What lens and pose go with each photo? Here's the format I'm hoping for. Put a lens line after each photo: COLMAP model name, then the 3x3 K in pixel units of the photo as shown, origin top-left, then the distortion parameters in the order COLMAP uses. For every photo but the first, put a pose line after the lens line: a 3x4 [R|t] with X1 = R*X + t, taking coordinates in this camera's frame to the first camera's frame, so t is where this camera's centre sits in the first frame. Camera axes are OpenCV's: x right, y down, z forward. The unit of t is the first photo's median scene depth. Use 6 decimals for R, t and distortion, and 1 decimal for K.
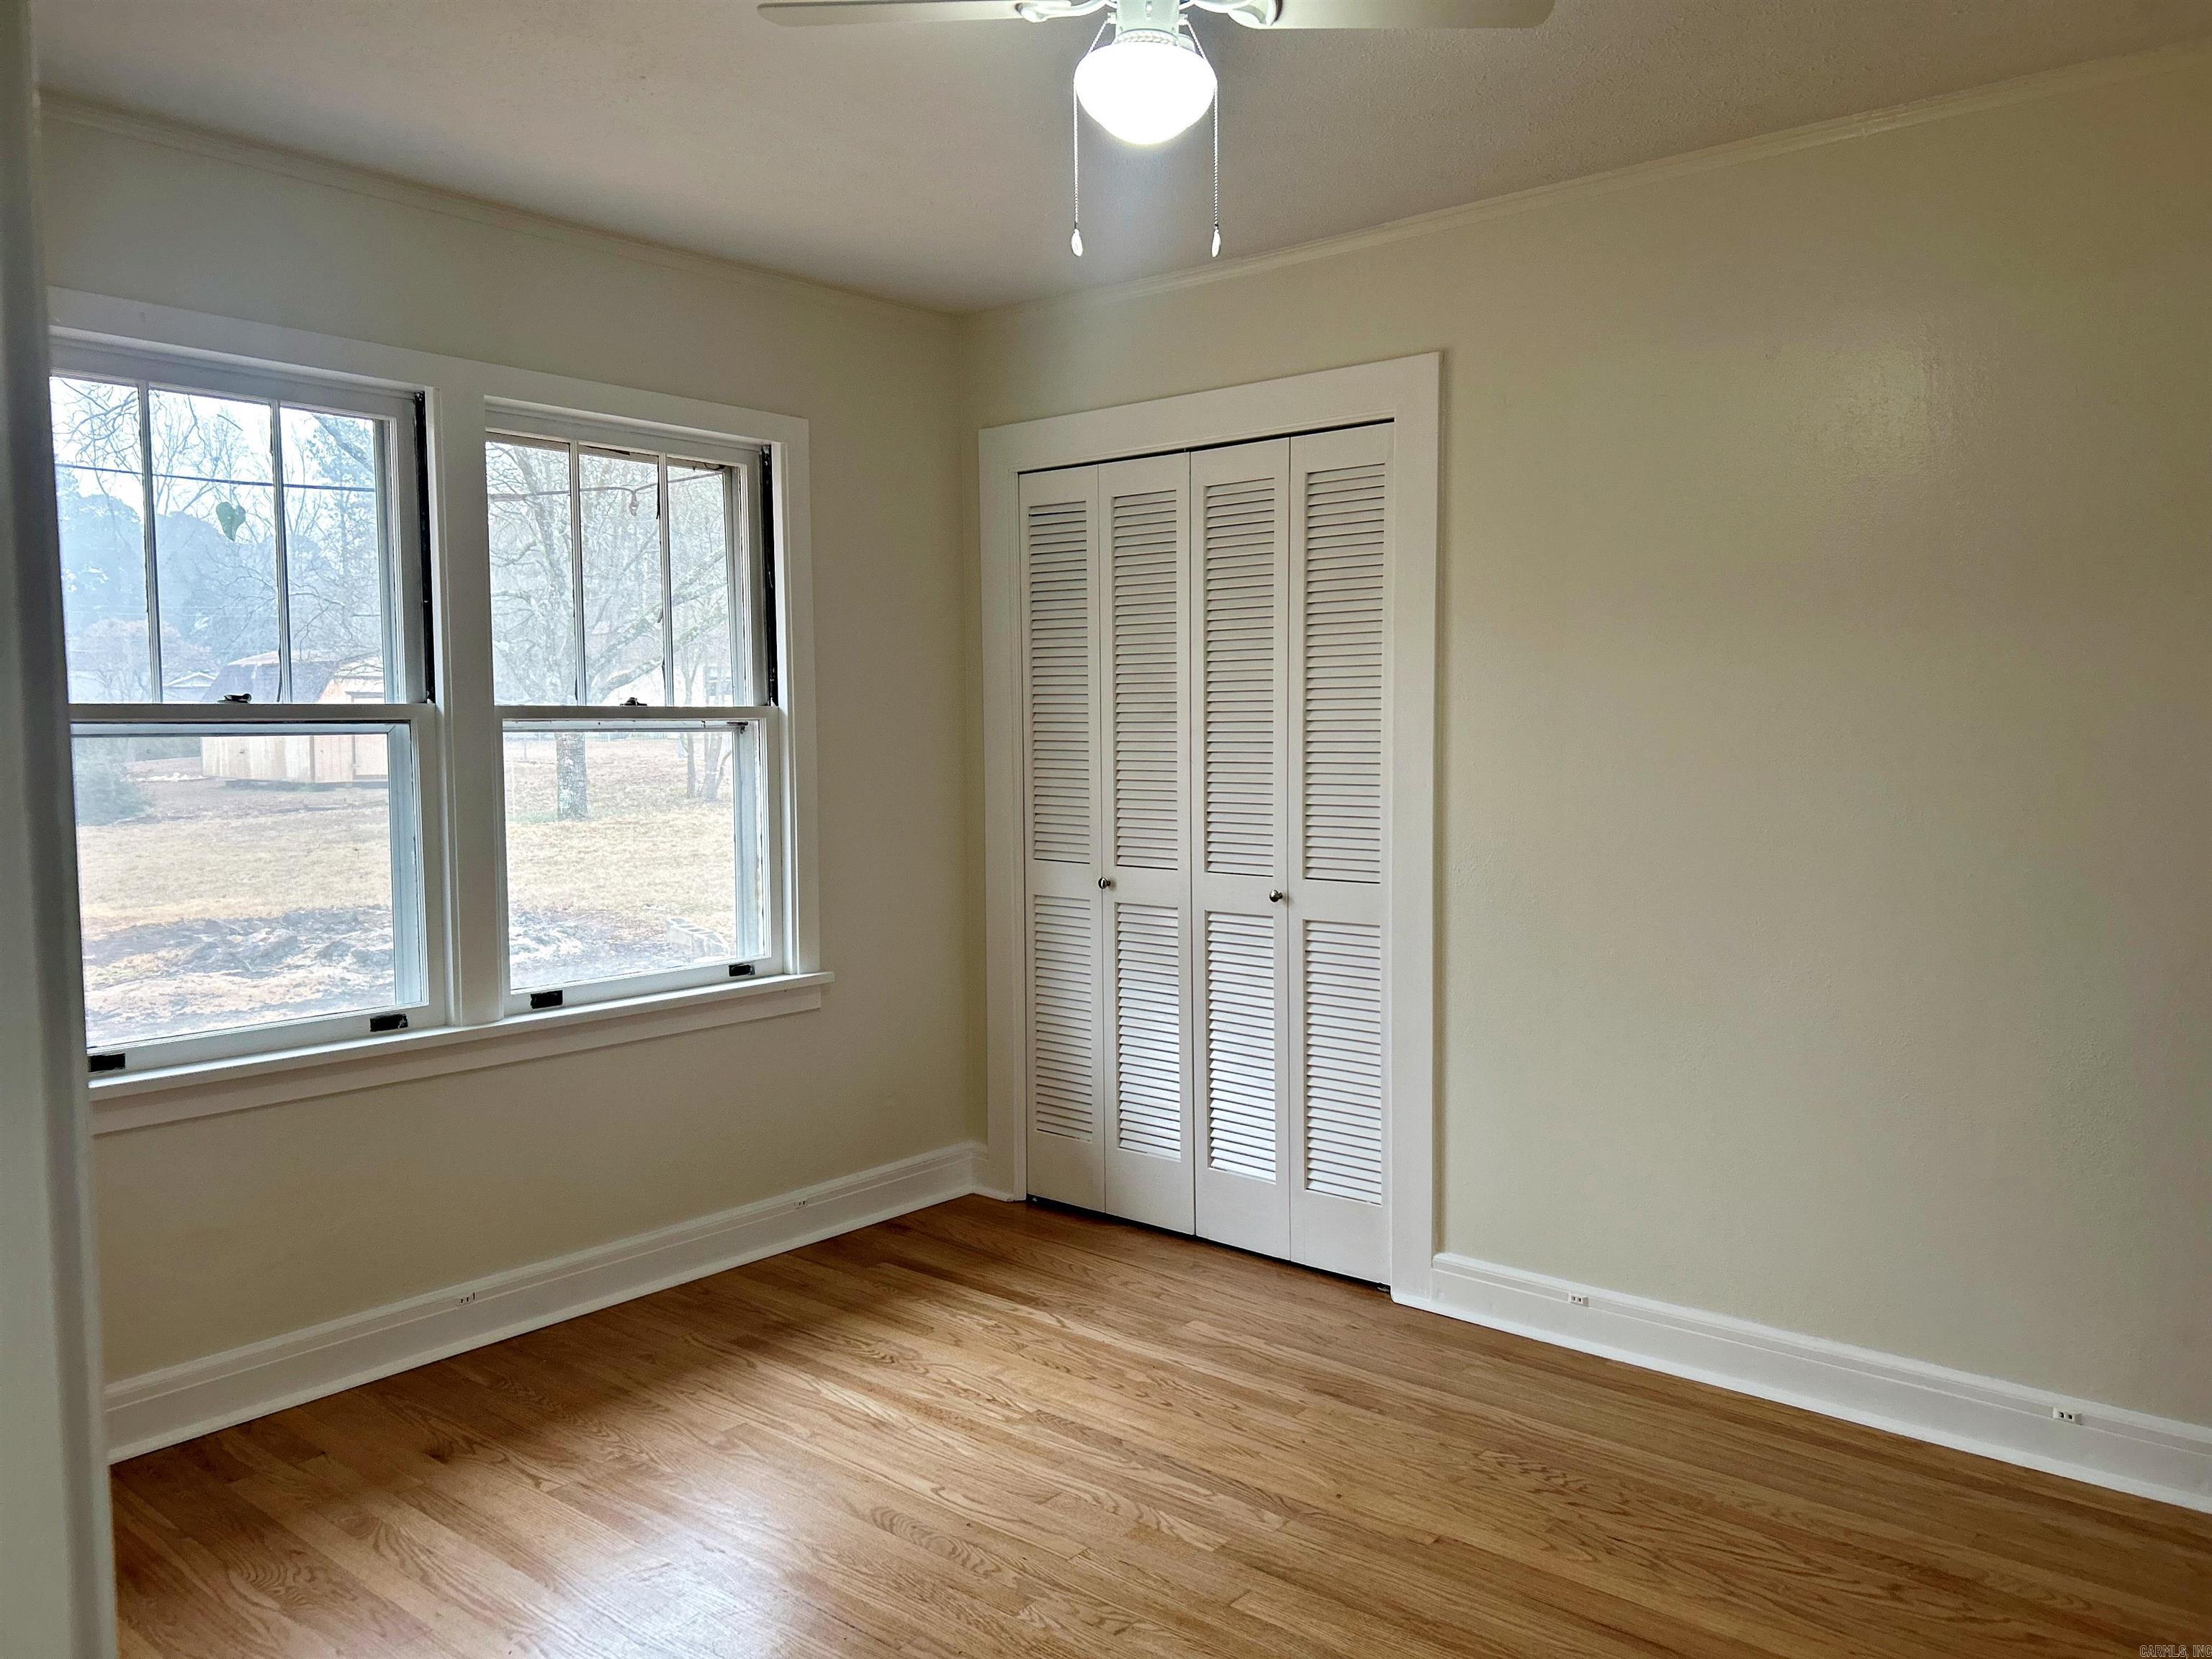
lens RADIAL K [[1629.7, 0, 1176.9], [0, 1629.7, 838.5], [0, 0, 1]] dist [0.058881, -0.075615]
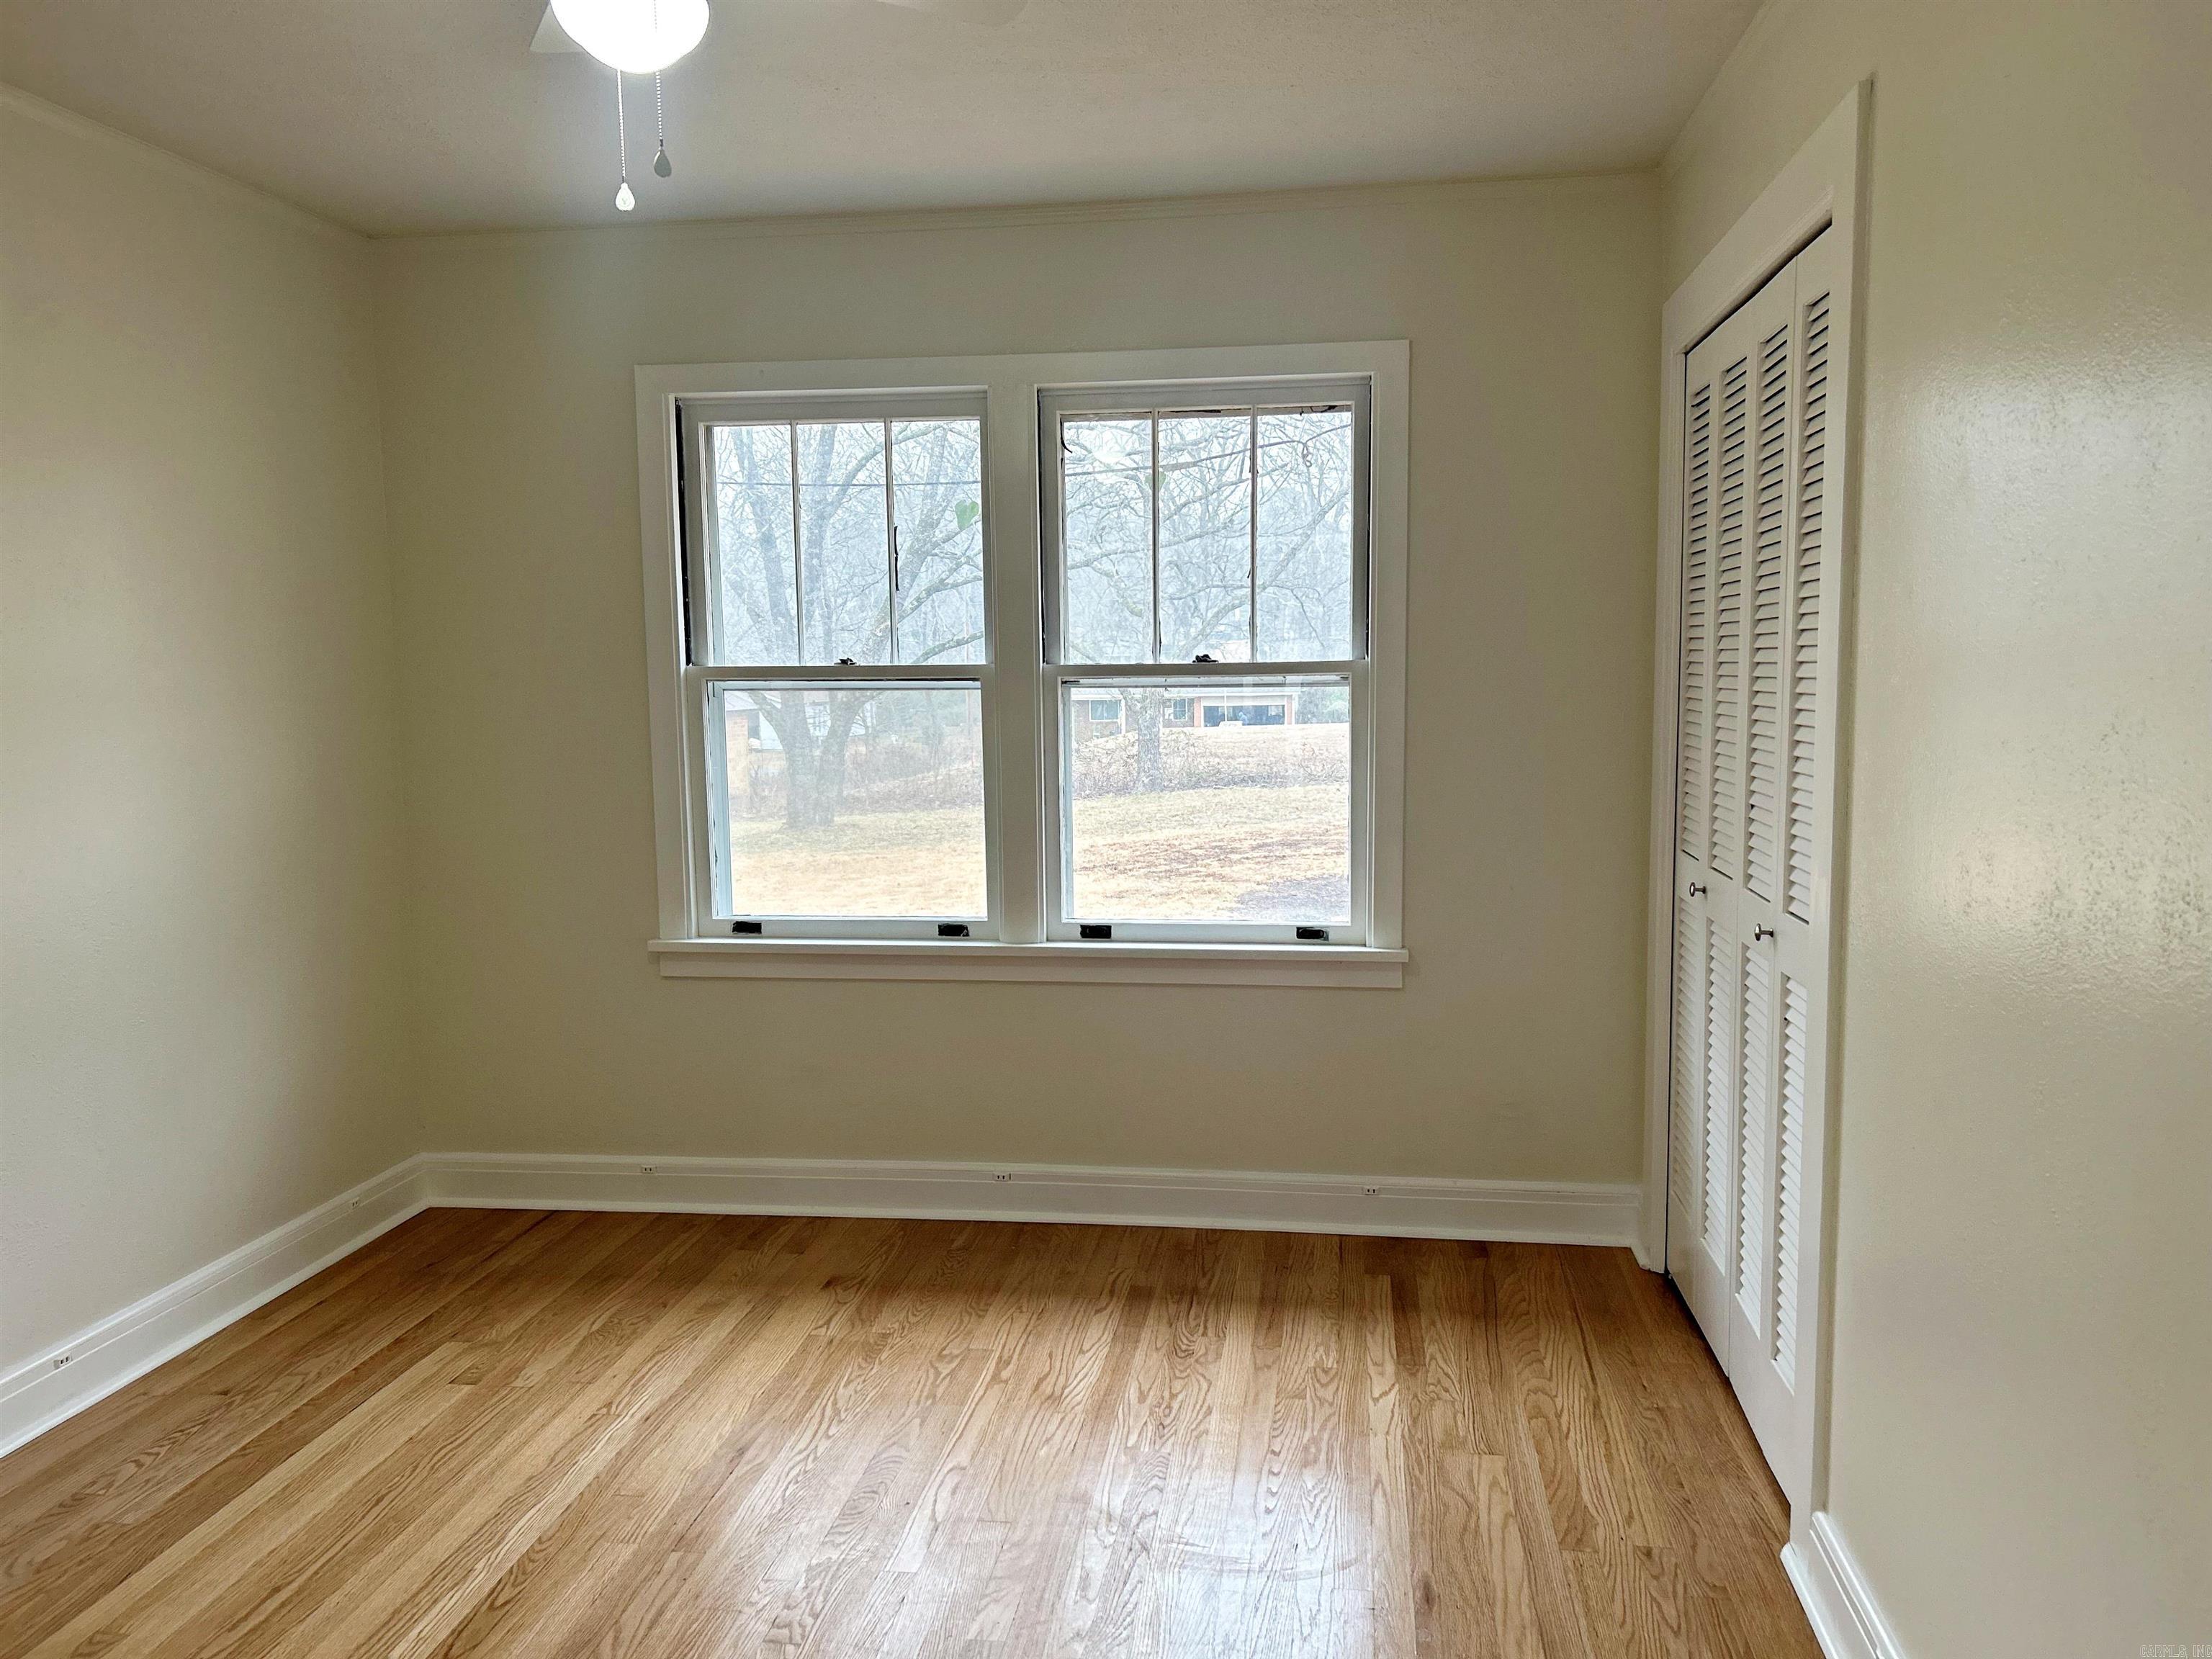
lens RADIAL K [[1668.3, 0, 1106.0], [0, 1668.3, 829.5], [0, 0, 1]] dist [0.074987, -0.084908]
pose [[0.530524, 0.080698, -0.843820, 0.558067], [-0.056578, 0.996609, 0.059738, -0.037331], [0.845780, 0.016049, 0.533291, 0.410673]]
